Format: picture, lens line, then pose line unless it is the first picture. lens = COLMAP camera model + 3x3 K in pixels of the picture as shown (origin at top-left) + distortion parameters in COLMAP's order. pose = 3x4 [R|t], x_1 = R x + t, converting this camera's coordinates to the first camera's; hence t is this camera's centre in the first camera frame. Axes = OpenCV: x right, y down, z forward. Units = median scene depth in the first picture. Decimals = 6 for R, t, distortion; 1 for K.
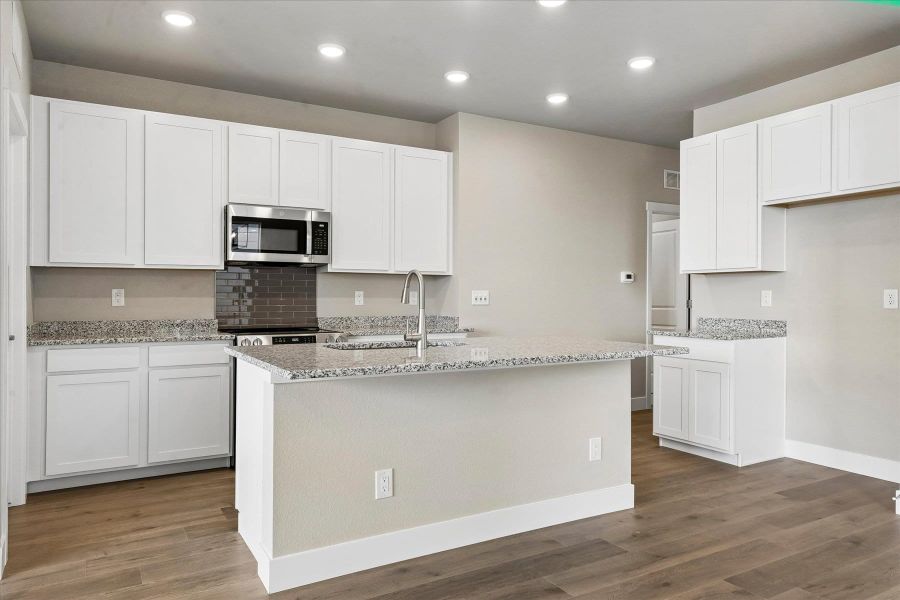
lens RADIAL K [[510.6, 0, 434.4], [0, 510.6, 300.0], [0, 0, 1]] dist [-0.002919, -0.000475]
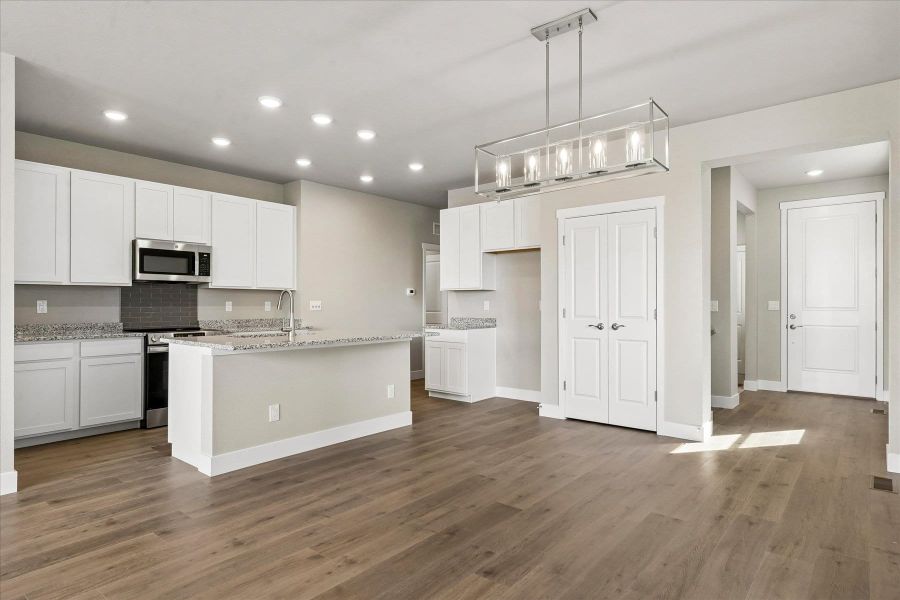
lens RADIAL K [[510.6, 0, 448.6], [0, 510.6, 302.9], [0, 0, 1]] dist [-0.002919, -0.000475]
pose [[0.914261, -0.001431, 0.405122, -0.188753], [0.005146, 0.999954, -0.008082, 0.001424], [-0.405092, 0.009474, 0.914227, -0.606187]]
